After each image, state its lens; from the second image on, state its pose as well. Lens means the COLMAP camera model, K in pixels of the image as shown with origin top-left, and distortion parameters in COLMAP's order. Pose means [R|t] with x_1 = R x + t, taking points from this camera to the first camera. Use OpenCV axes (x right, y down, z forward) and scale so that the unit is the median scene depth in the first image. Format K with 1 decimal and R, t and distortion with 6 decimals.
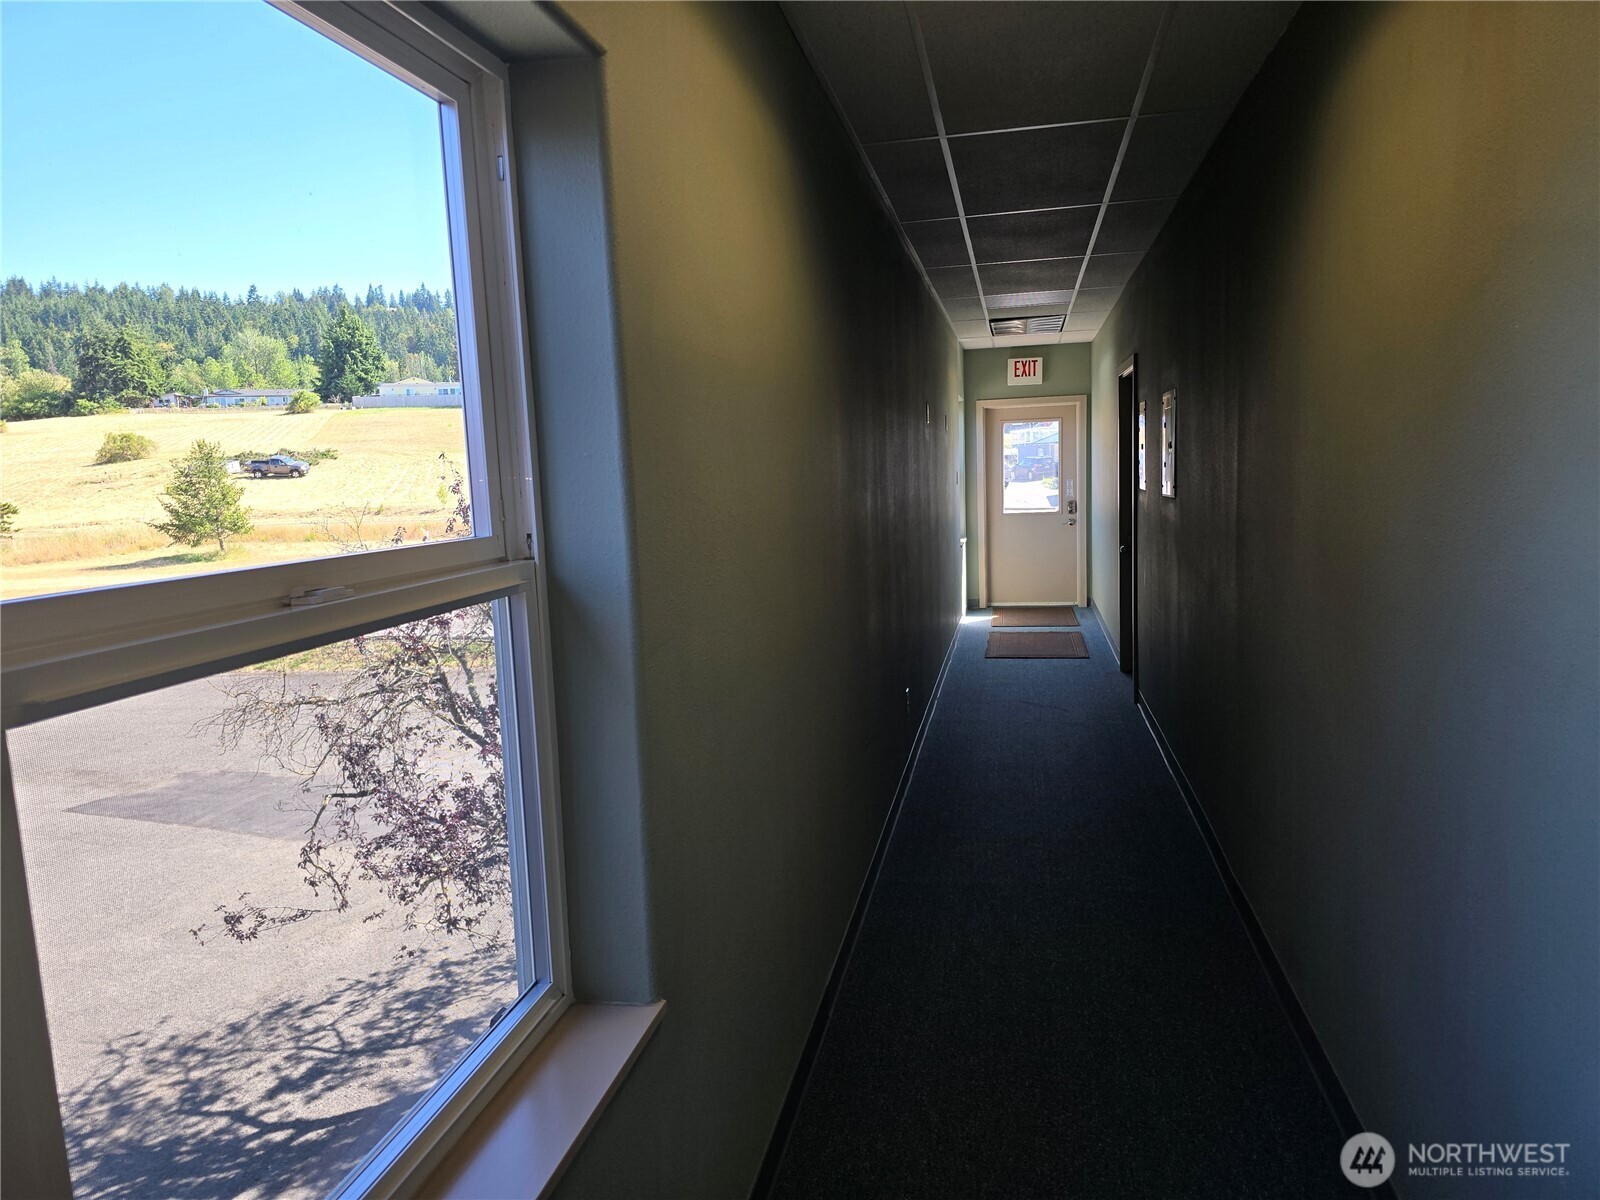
lens RADIAL K [[1084.9, 0, 806.0], [0, 1084.9, 603.4], [0, 0, 1]] dist [0.048385, -0.042135]
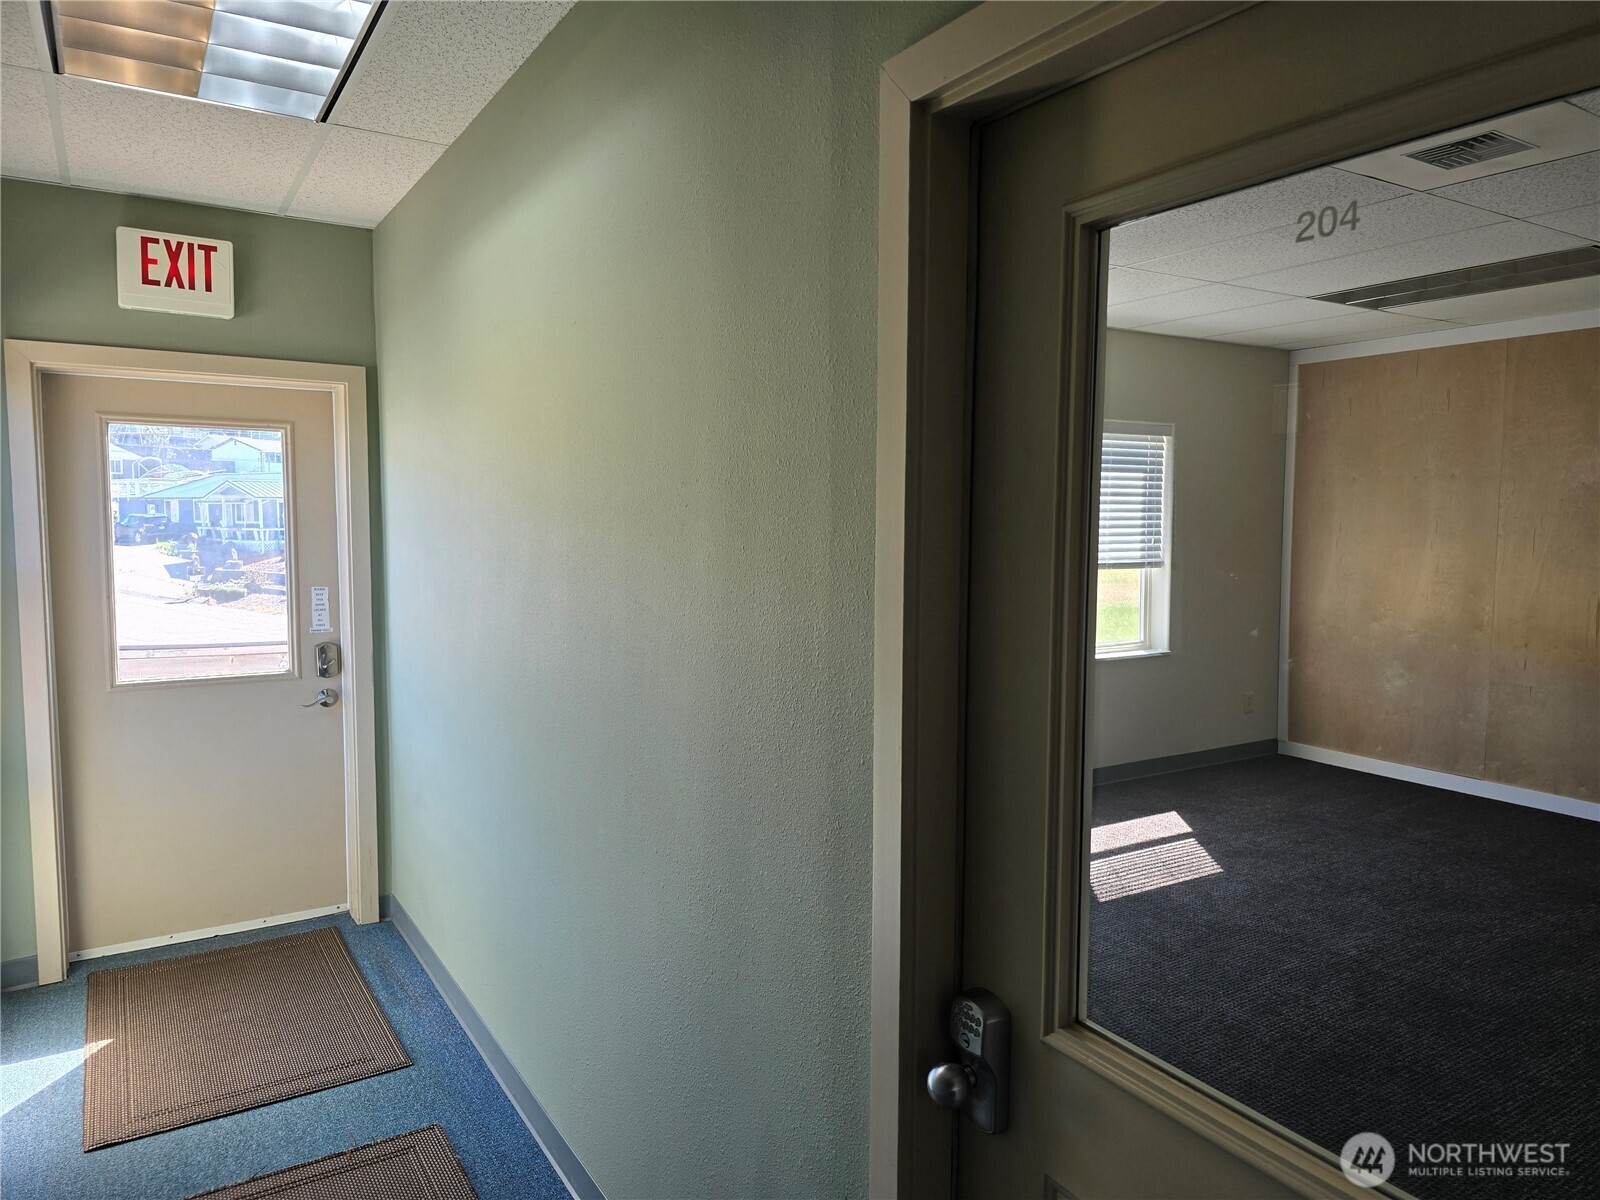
lens RADIAL K [[1084.9, 0, 809.2], [0, 1084.9, 598.1], [0, 0, 1]] dist [0.048385, -0.042135]
pose [[0.729989, -0.011846, 0.683356, 0.018066], [0.056570, 0.997466, -0.043140, -0.014186], [-0.681114, 0.070149, 0.728810, 0.102579]]
